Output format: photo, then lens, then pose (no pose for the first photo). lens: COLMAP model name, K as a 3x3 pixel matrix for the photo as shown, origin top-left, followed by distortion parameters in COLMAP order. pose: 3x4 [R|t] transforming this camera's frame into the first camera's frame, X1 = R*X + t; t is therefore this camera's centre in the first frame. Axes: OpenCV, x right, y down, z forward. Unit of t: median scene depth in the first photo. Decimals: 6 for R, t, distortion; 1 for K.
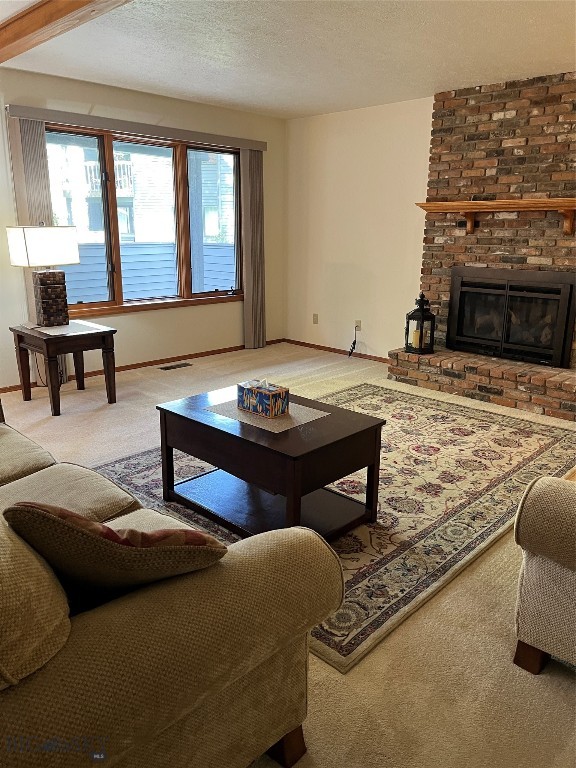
lens RADIAL K [[576.9, 0, 284.4], [0, 576.9, 383.8], [0, 0, 1]] dist [0.019510, -0.022245]
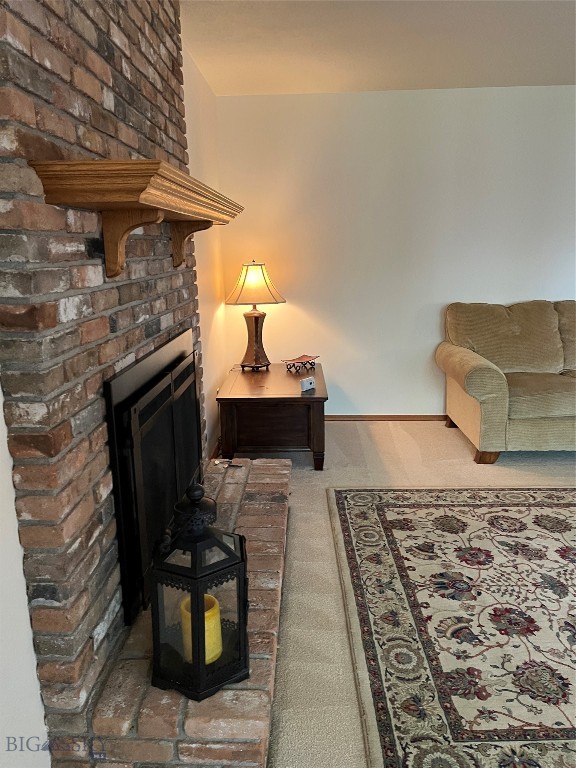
lens RADIAL K [[576.9, 0, 287.3], [0, 576.9, 383.0], [0, 0, 1]] dist [0.019510, -0.022245]
pose [[-0.680260, -0.170184, 0.712940, 0.014618], [0.202291, 0.891303, 0.405779, -0.397990], [-0.704503, 0.420257, -0.571891, 1.426798]]
